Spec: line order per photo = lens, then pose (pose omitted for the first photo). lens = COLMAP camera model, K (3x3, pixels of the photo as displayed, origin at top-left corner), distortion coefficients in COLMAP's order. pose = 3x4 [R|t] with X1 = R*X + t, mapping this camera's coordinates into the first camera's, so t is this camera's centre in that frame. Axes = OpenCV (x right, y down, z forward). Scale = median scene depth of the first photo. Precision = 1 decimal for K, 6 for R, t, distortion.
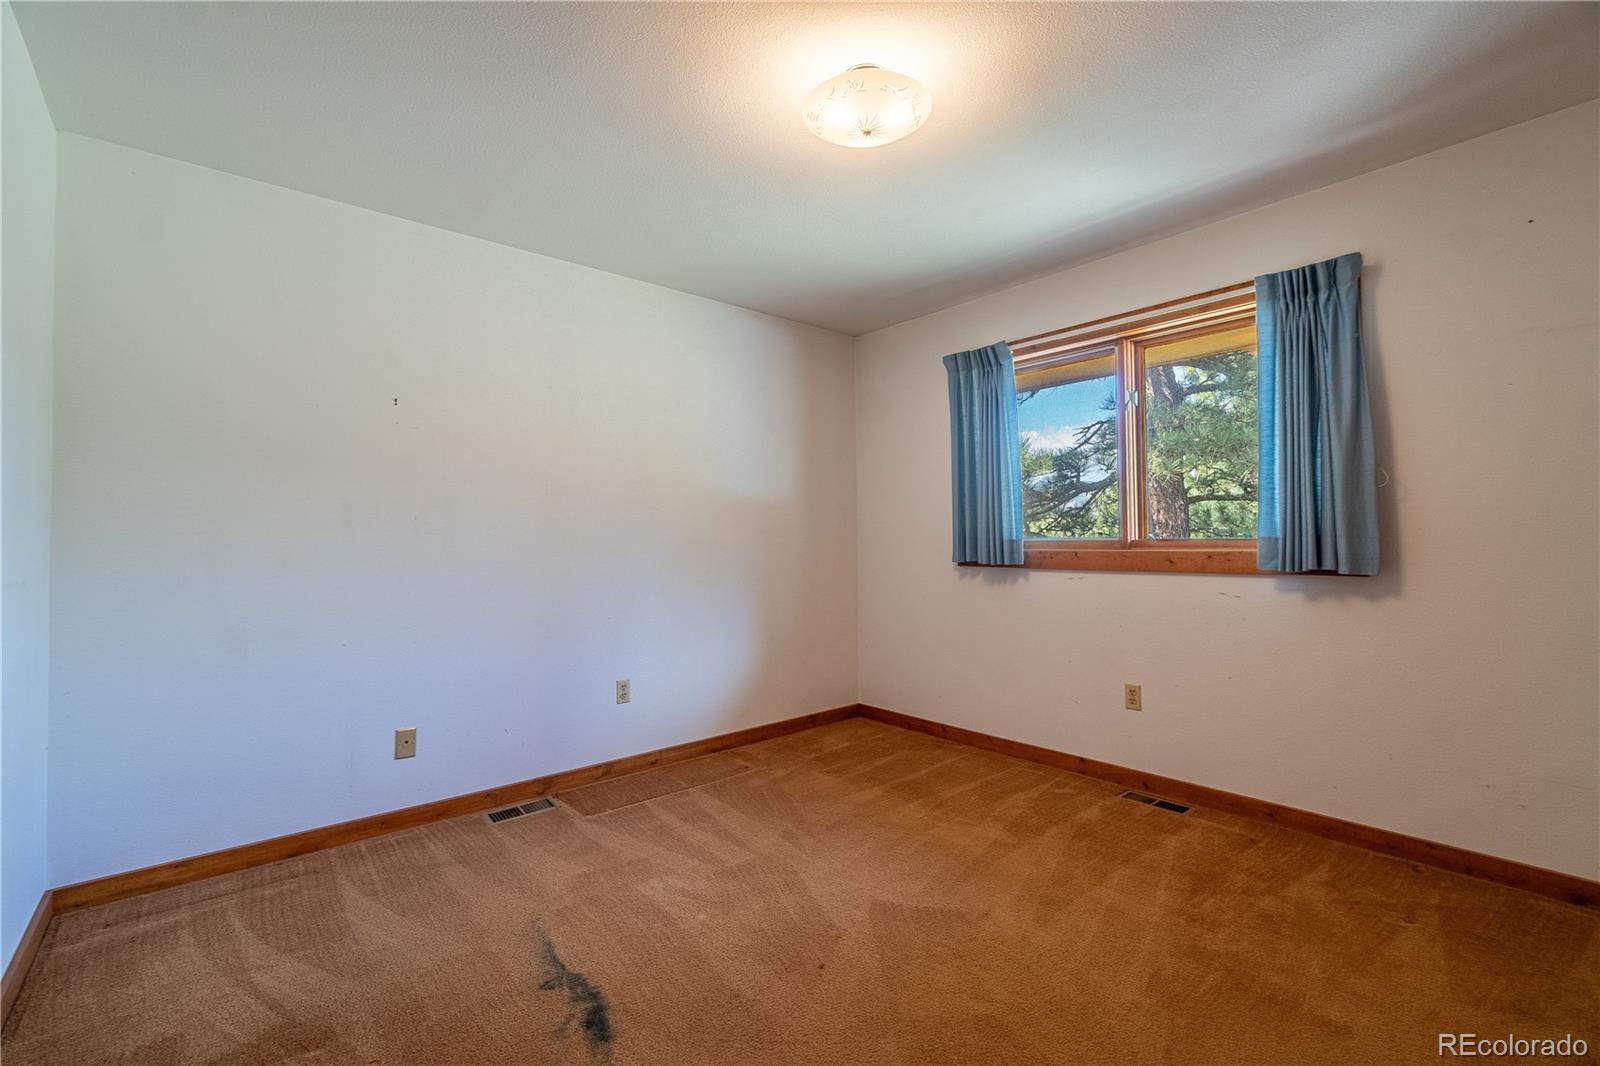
lens RADIAL K [[688.4, 0, 809.7], [0, 688.4, 529.9], [0, 0, 1]] dist [-0.001190, -0.000373]
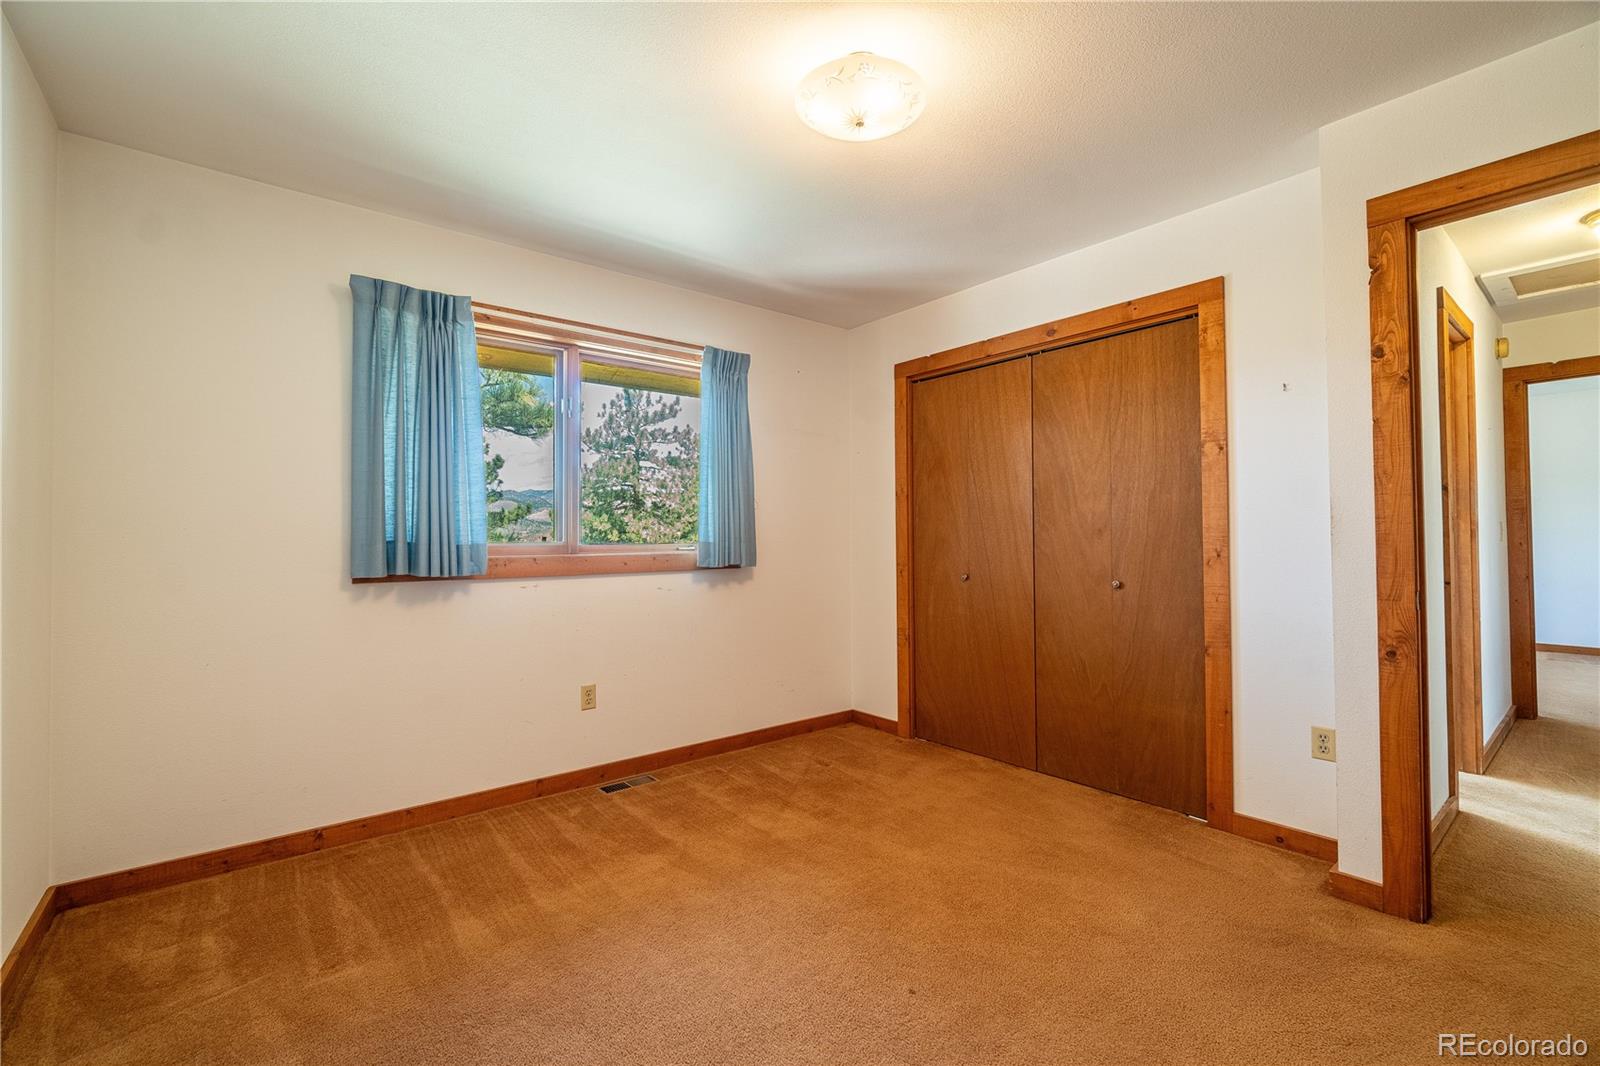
lens RADIAL K [[688.4, 0, 804.3], [0, 688.4, 526.9], [0, 0, 1]] dist [-0.001190, -0.000373]
pose [[0.034790, 0.028006, 0.999002, -0.552701], [-0.006317, 0.999593, -0.027803, 0.014824], [-0.999375, -0.005344, 0.034953, 0.641217]]
